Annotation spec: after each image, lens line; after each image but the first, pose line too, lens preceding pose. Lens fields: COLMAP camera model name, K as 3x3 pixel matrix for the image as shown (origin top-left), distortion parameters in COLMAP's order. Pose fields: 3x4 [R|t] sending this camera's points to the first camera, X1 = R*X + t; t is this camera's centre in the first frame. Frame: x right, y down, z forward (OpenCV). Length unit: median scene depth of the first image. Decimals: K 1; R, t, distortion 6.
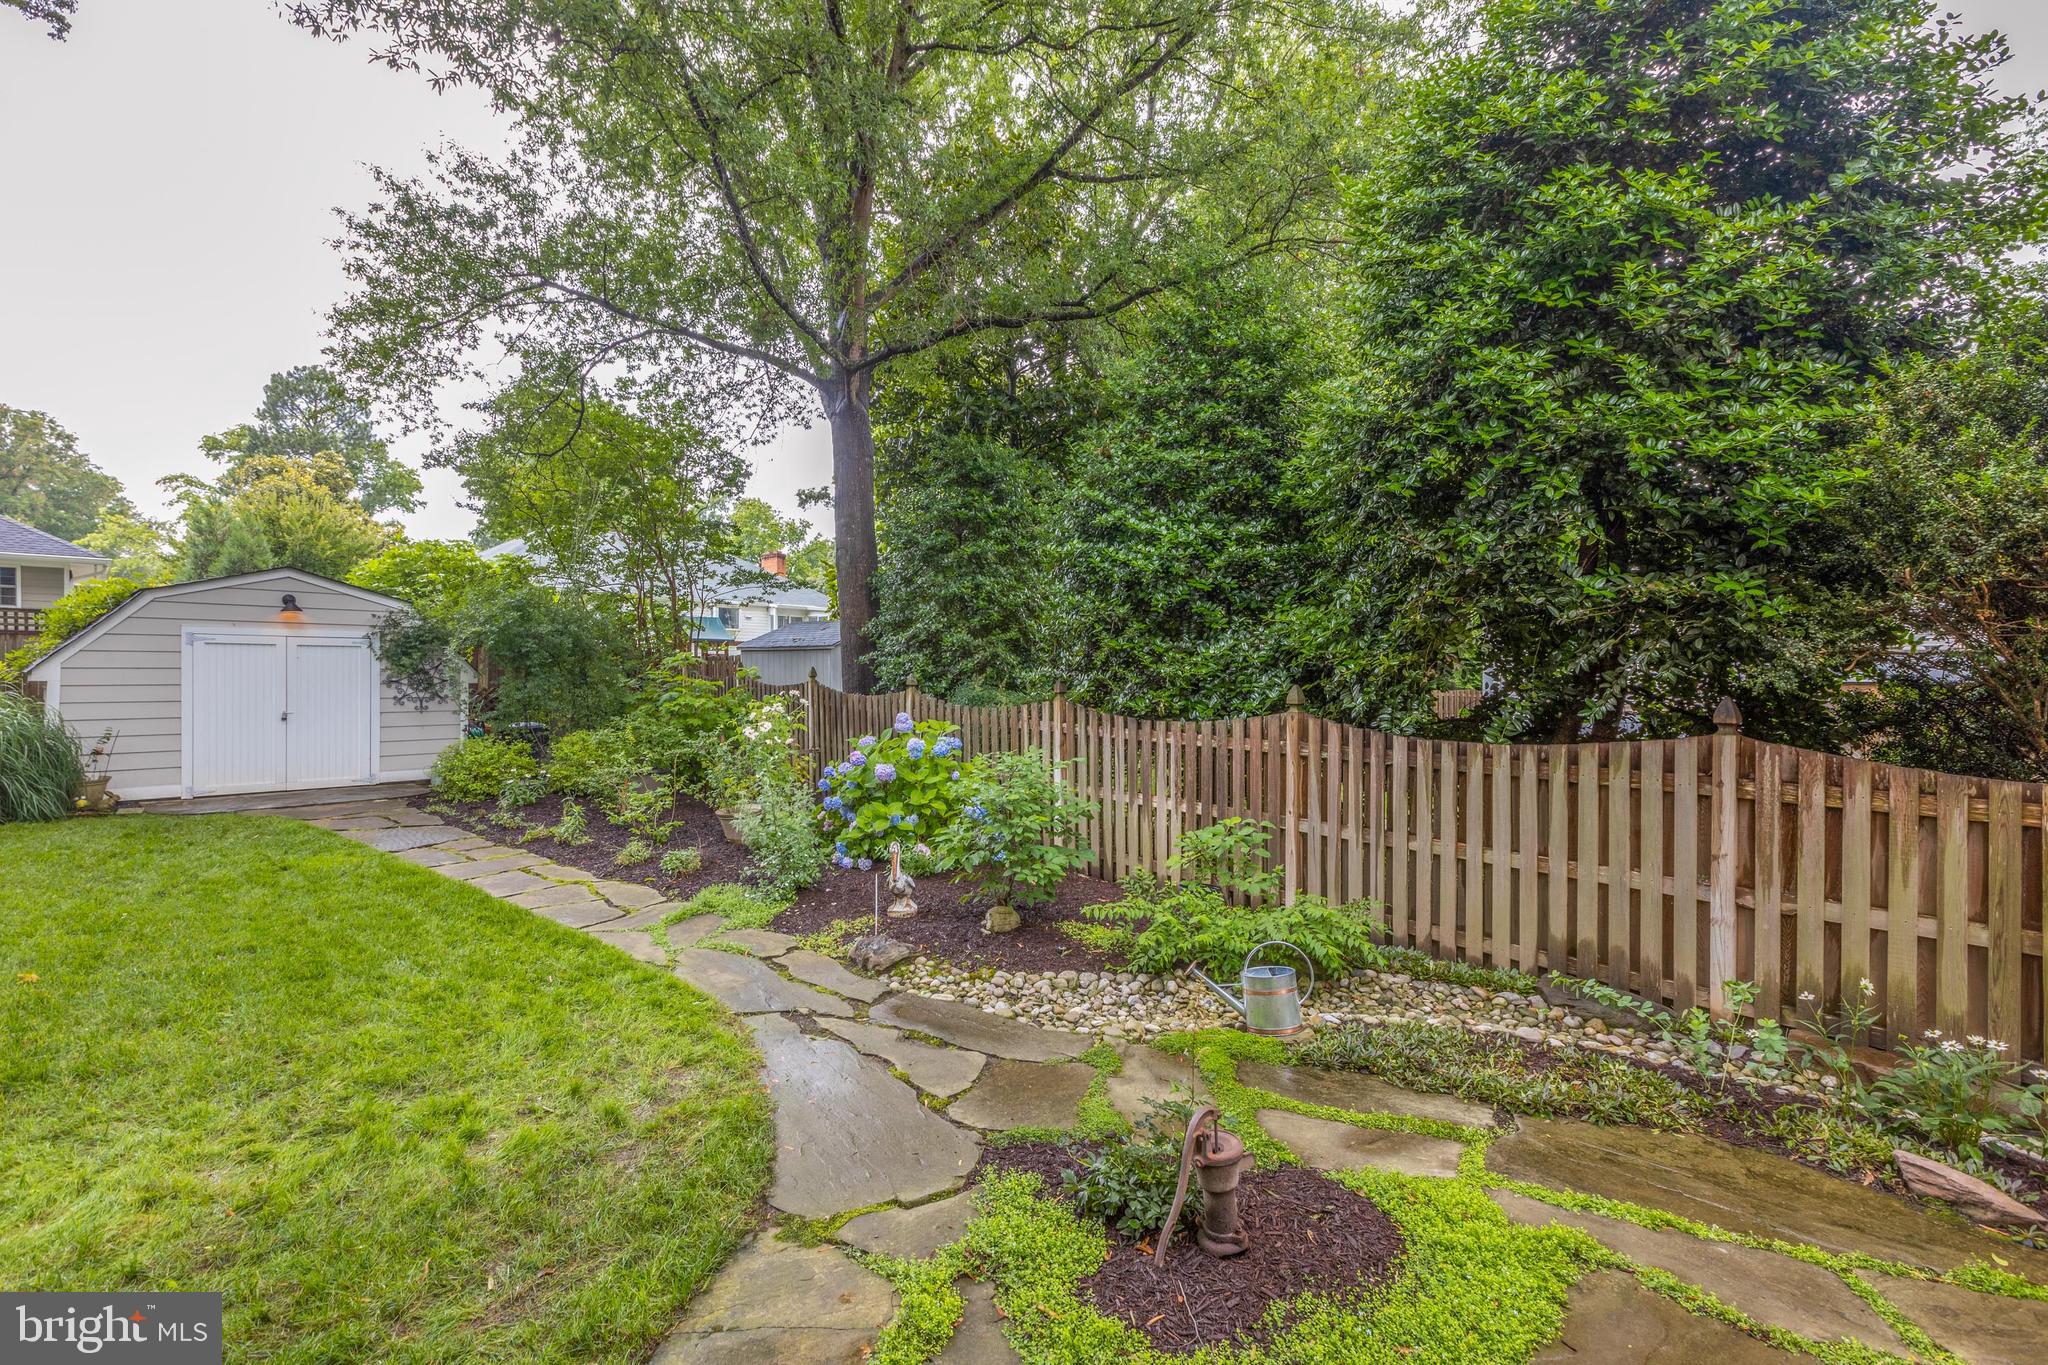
lens RADIAL K [[909.9, 0, 1030.3], [0, 909.9, 679.2], [0, 0, 1]] dist [0.002114, -0.000190]
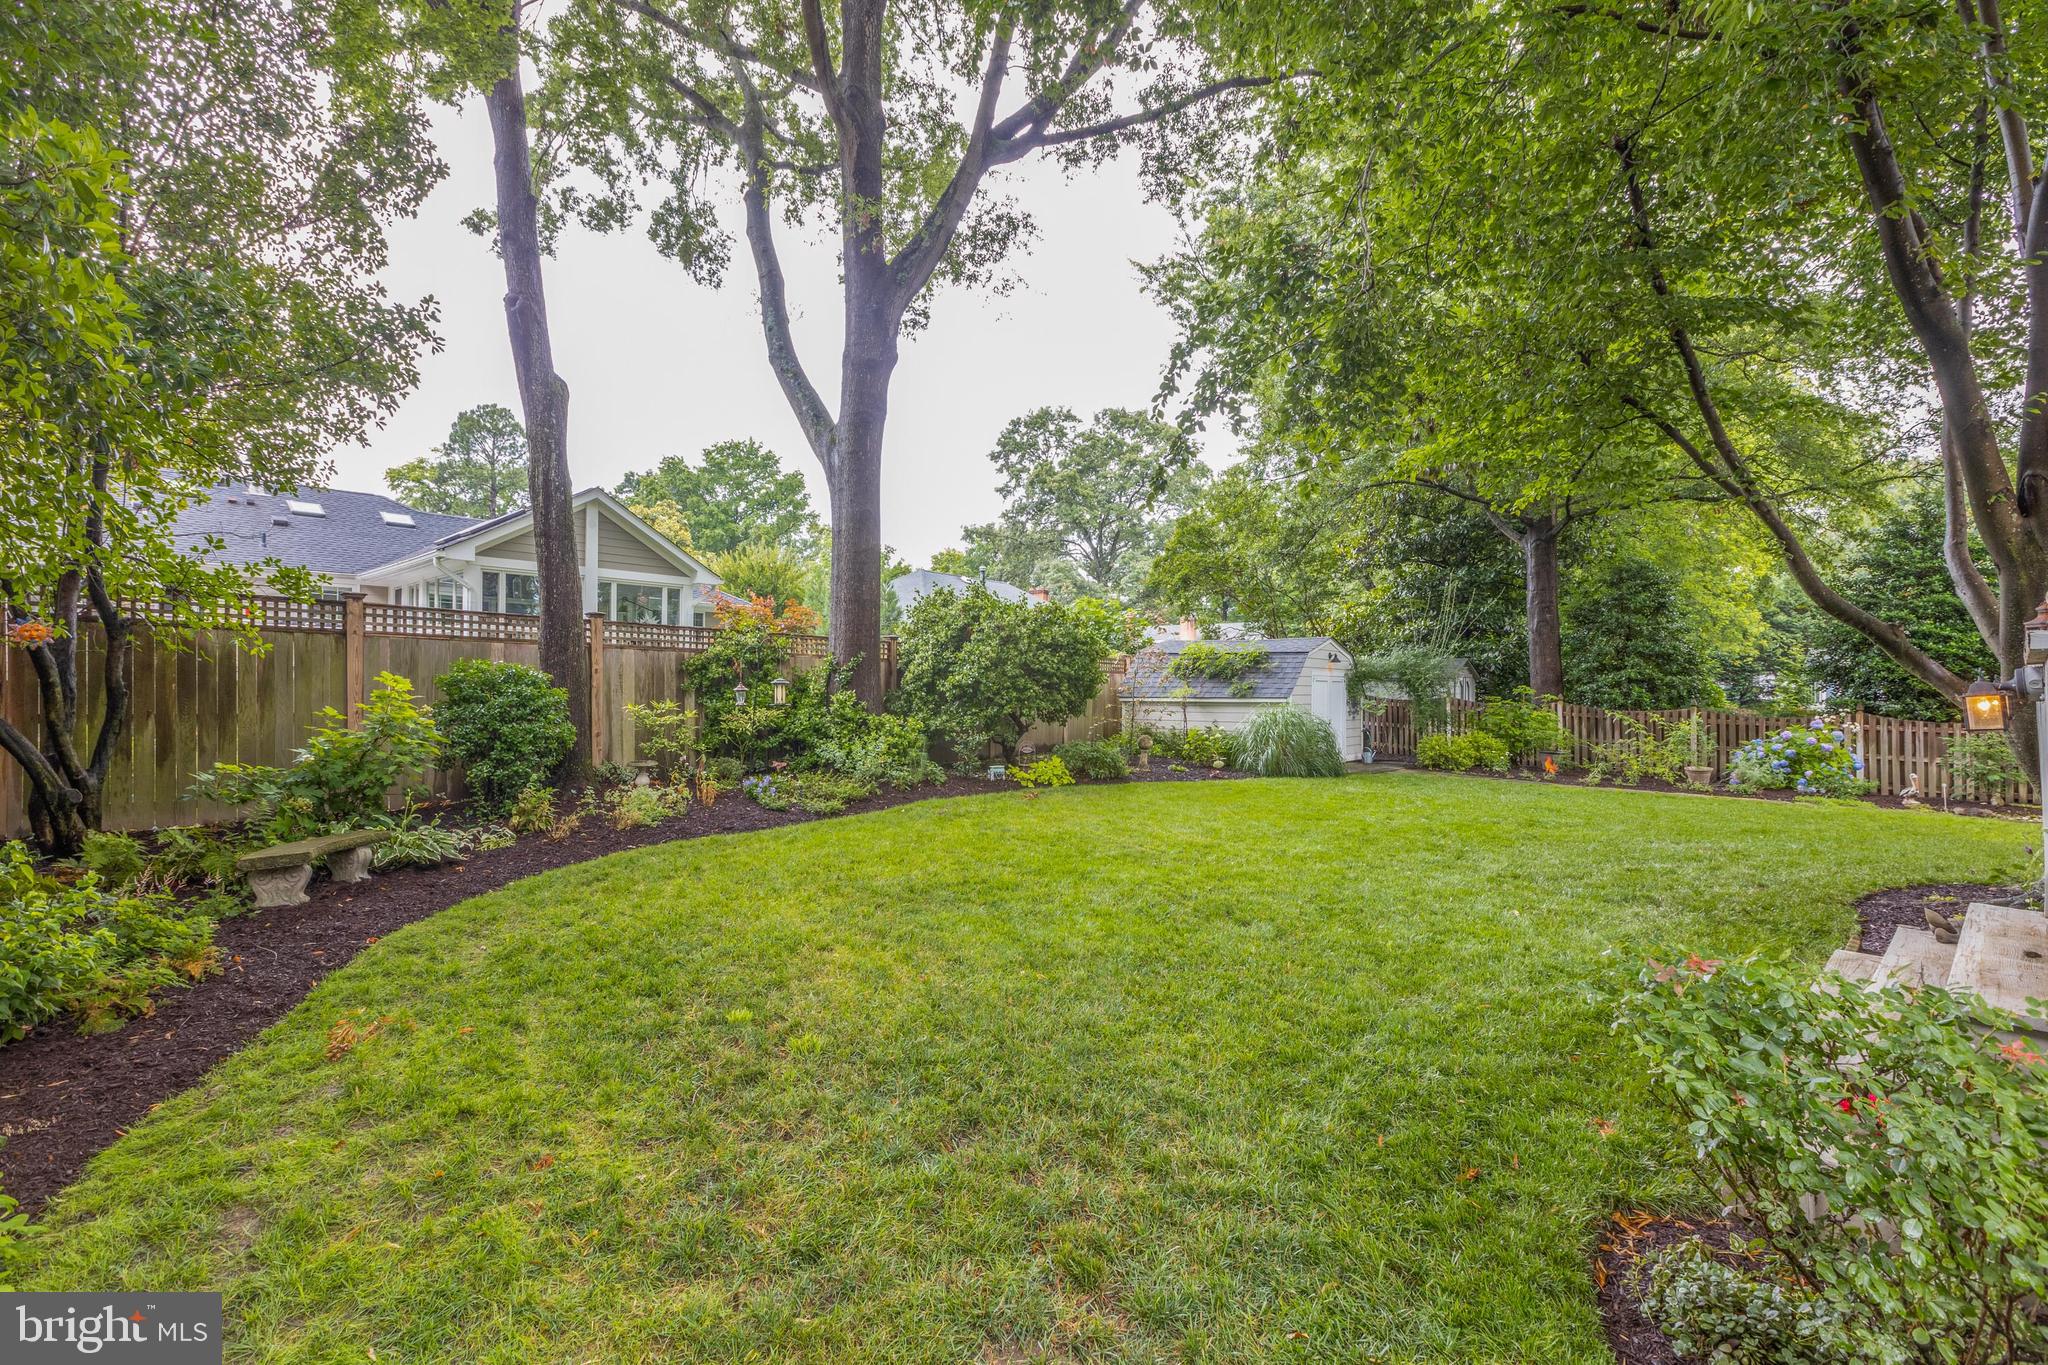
lens RADIAL K [[909.9, 0, 1025.9], [0, 909.9, 684.6], [0, 0, 1]] dist [0.002114, -0.000190]
pose [[0.998879, 0.003686, 0.047203, -2.818125], [-0.003100, 0.999917, -0.012469, -0.015587], [-0.047245, 0.012309, 0.998807, -1.371858]]
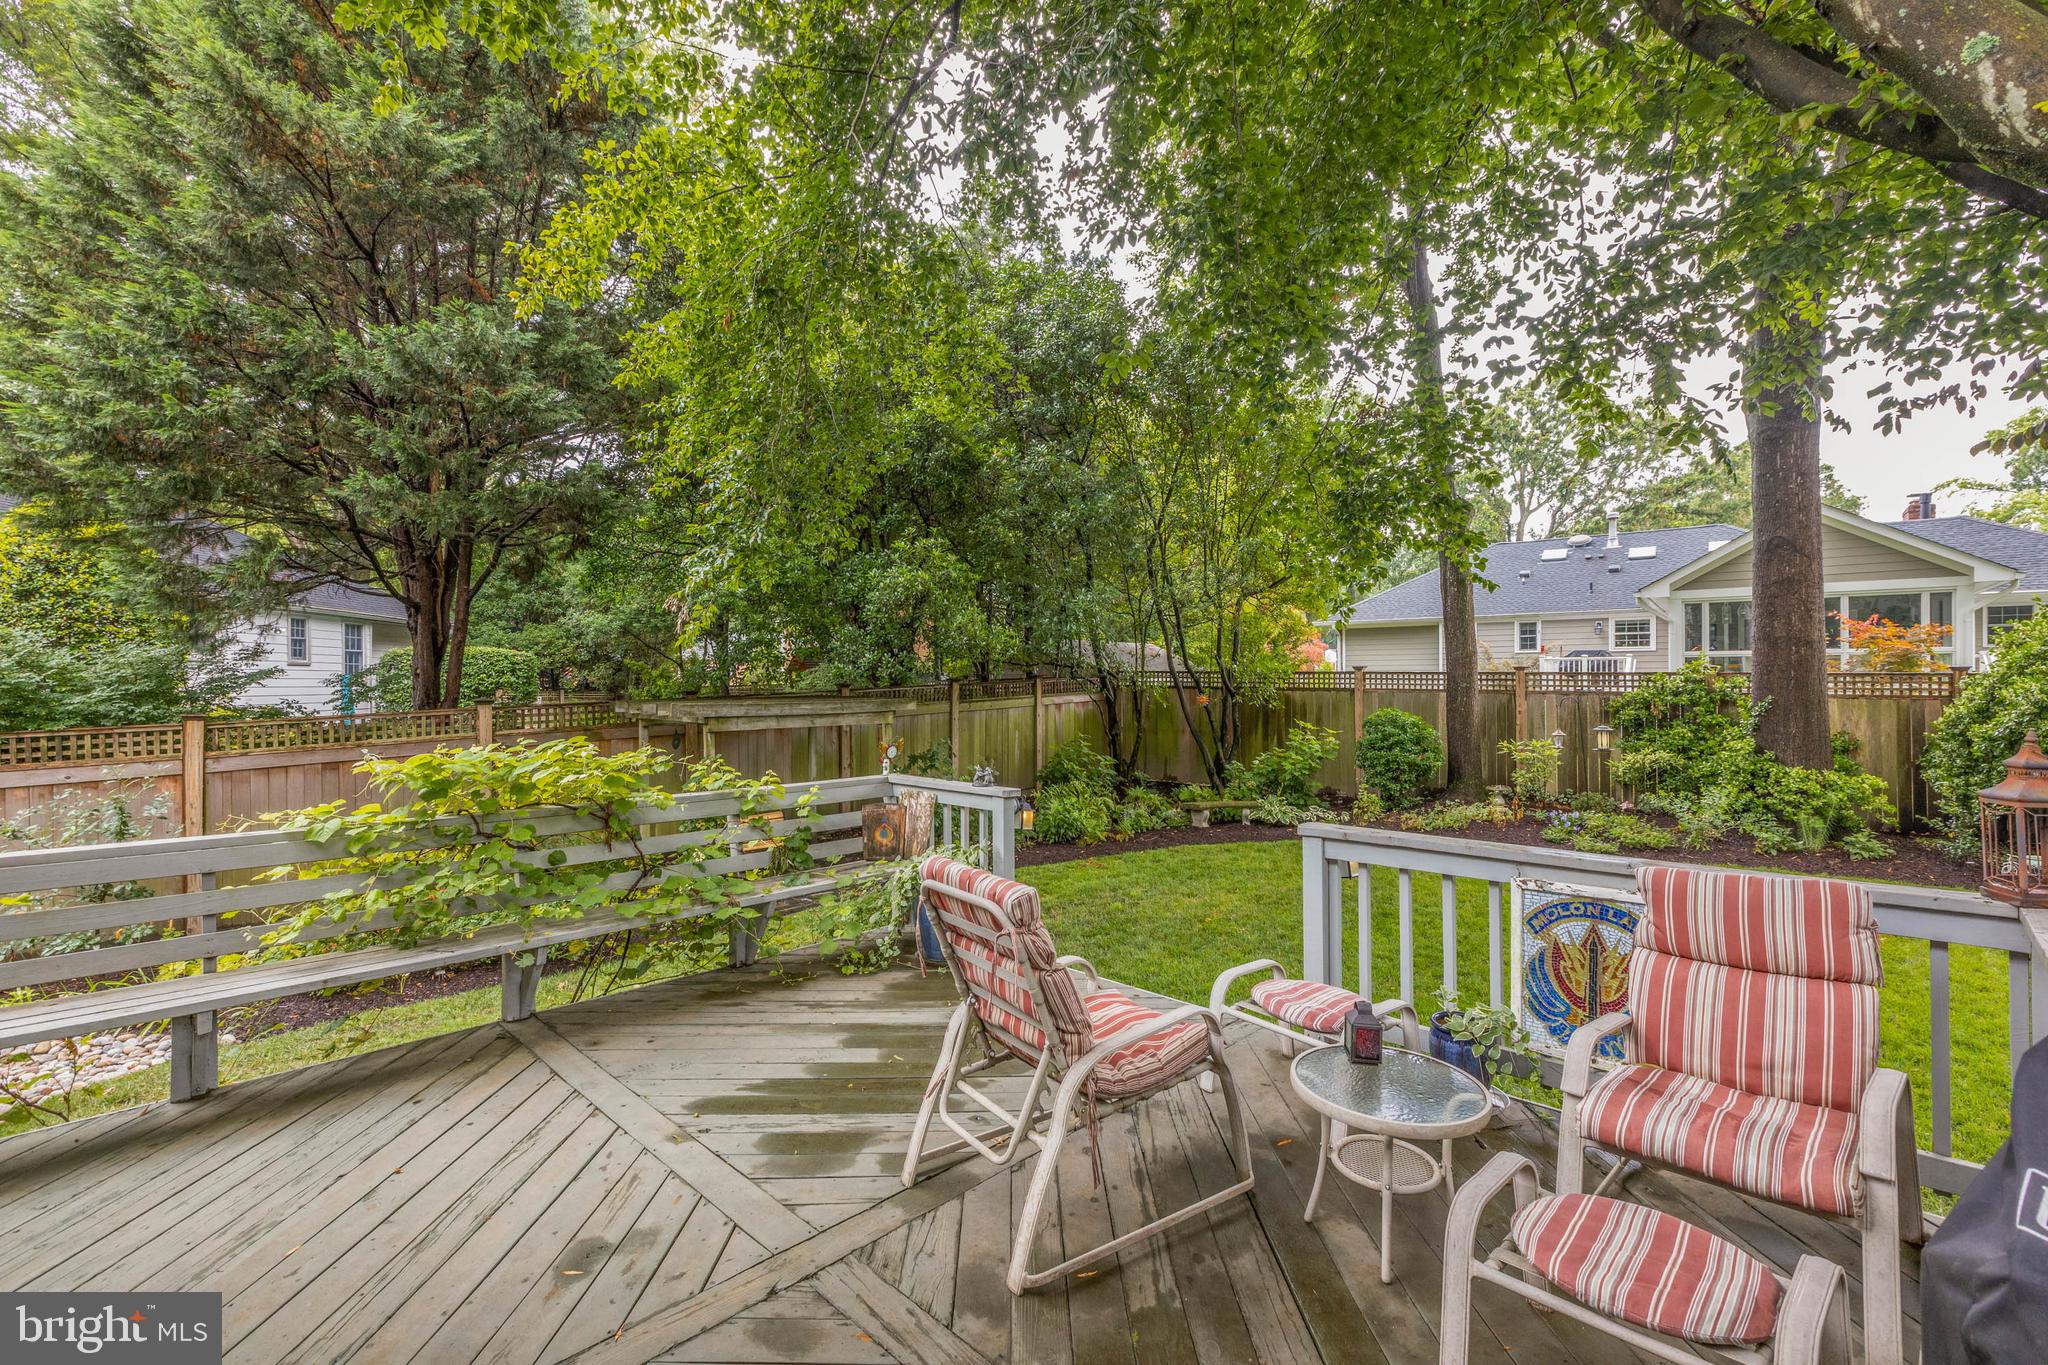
lens RADIAL K [[909.9, 0, 1028.9], [0, 909.9, 677.1], [0, 0, 1]] dist [0.002114, -0.000190]
pose [[0.110797, -0.004420, -0.993833, -1.262156], [-0.001253, 0.999989, -0.004587, -0.154661], [0.993842, 0.001753, 0.110790, -0.967376]]
